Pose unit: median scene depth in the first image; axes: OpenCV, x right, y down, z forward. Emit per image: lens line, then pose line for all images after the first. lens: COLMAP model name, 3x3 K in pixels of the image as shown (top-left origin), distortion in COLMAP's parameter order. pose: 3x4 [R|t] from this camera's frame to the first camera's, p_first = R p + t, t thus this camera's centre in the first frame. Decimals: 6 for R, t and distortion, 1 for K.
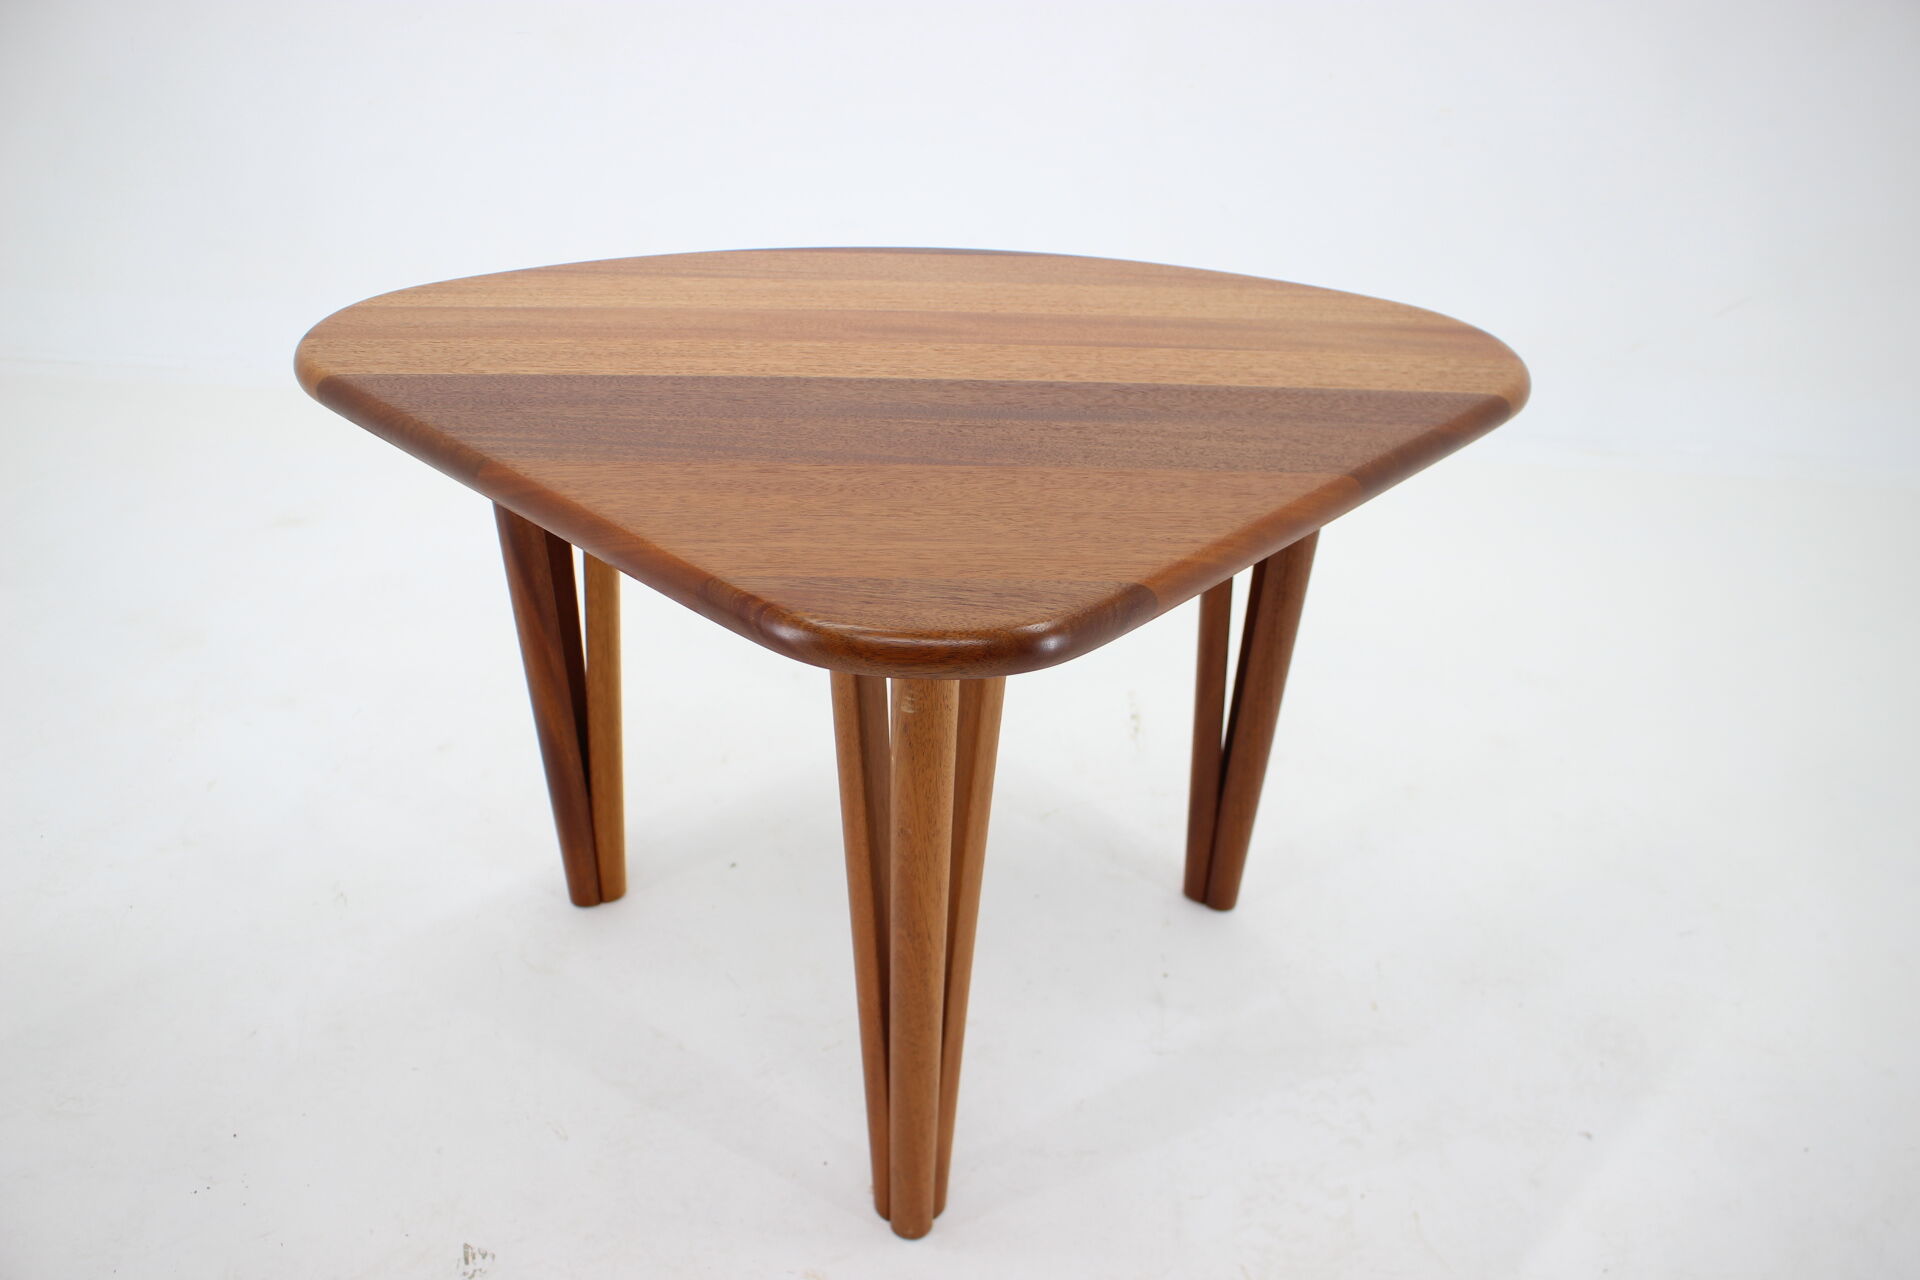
lens RADIAL K [[1607.1, 0, 968.8], [0, 1607.1, 658.5], [0, 0, 1]] dist [-0.120996, 0.033255]
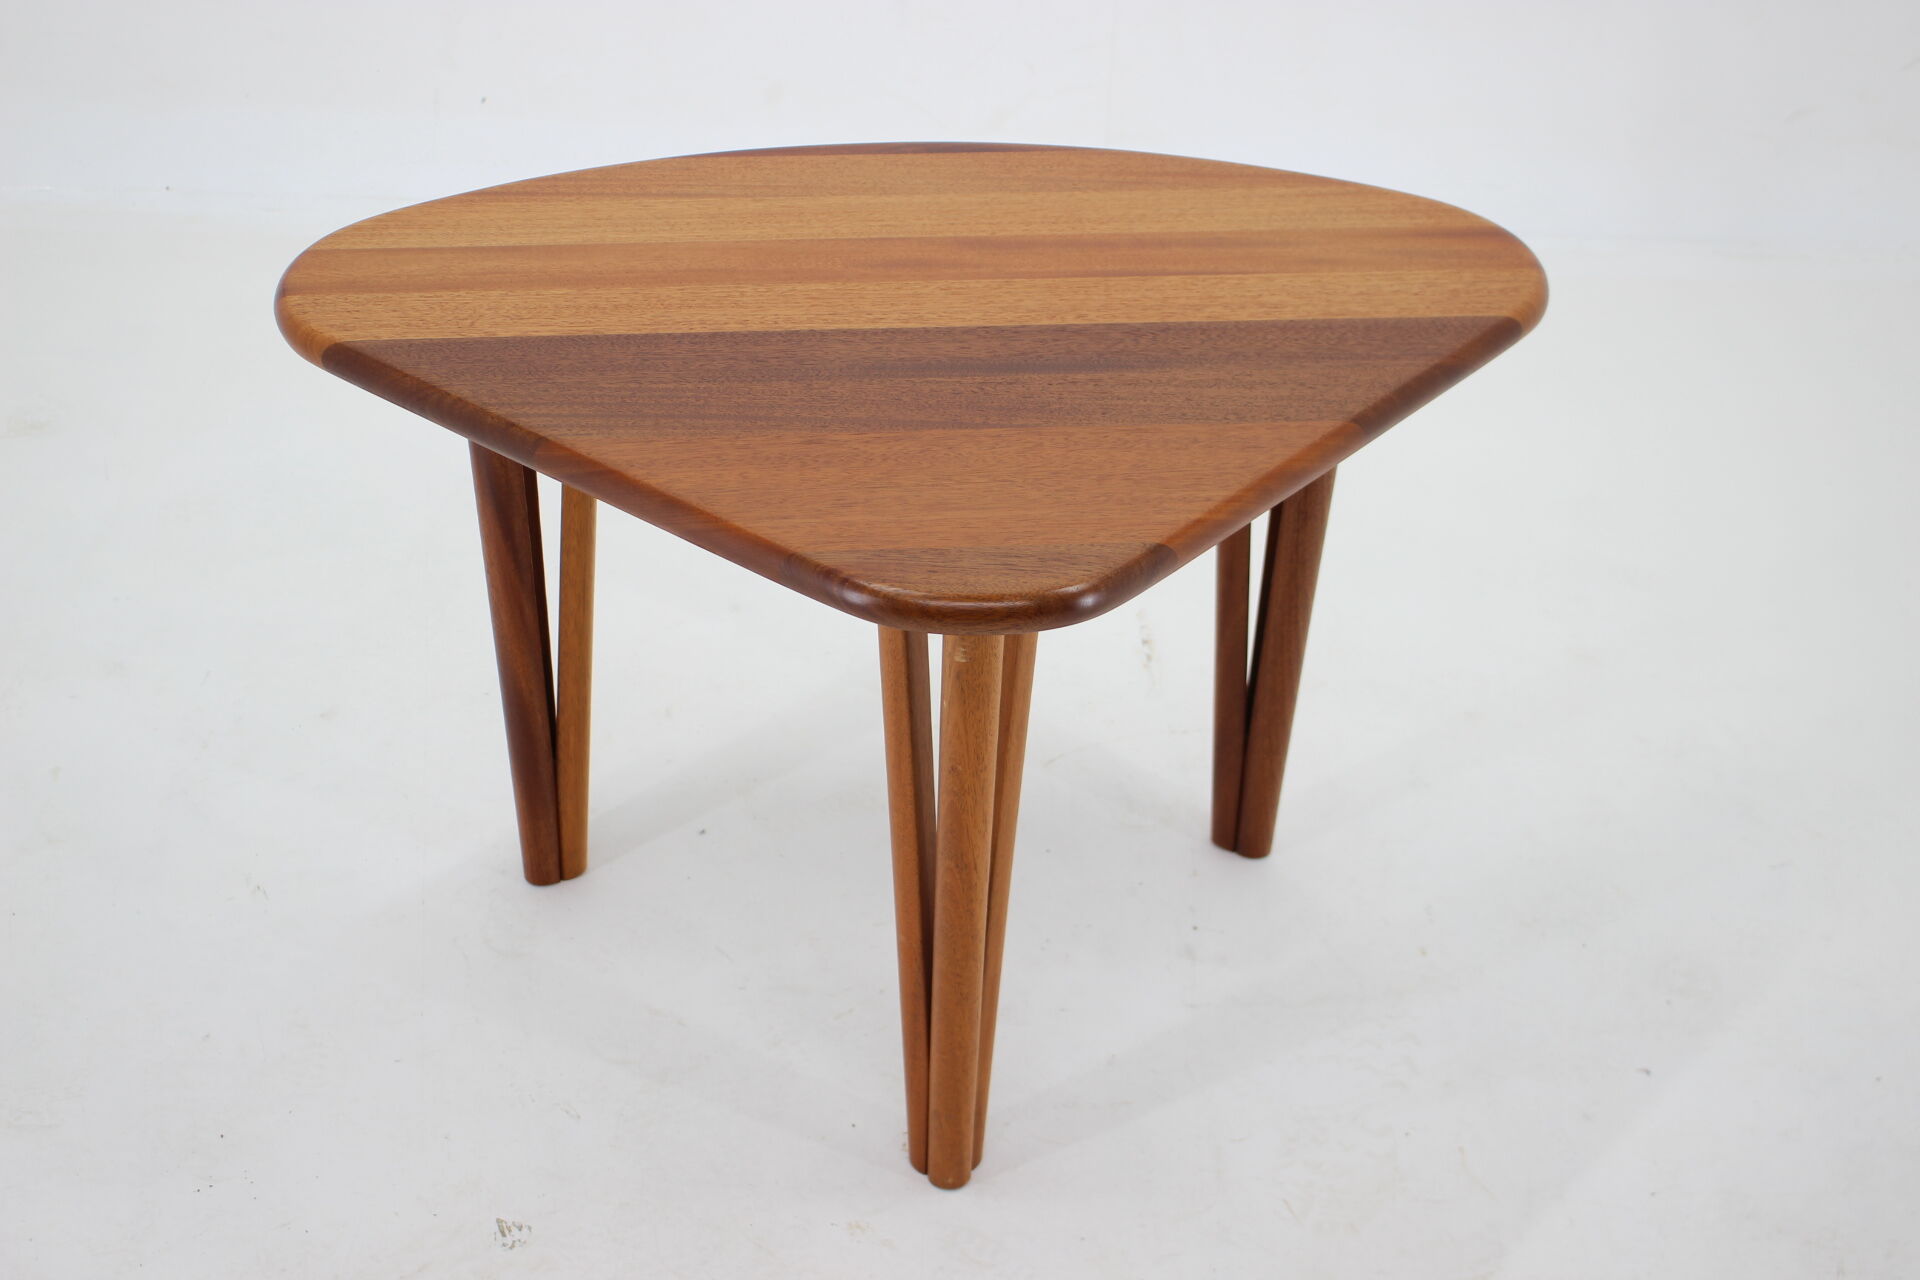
lens RADIAL K [[2996.5, 0, 964.4], [0, 2996.5, 634.8], [0, 0, 1]] dist [-0.043070, 0.000000]
pose [[0.997868, -0.040020, 0.051551, -0.114173], [0.037857, 0.998388, 0.042282, -0.059262], [-0.053160, -0.040240, 0.997775, -0.880043]]
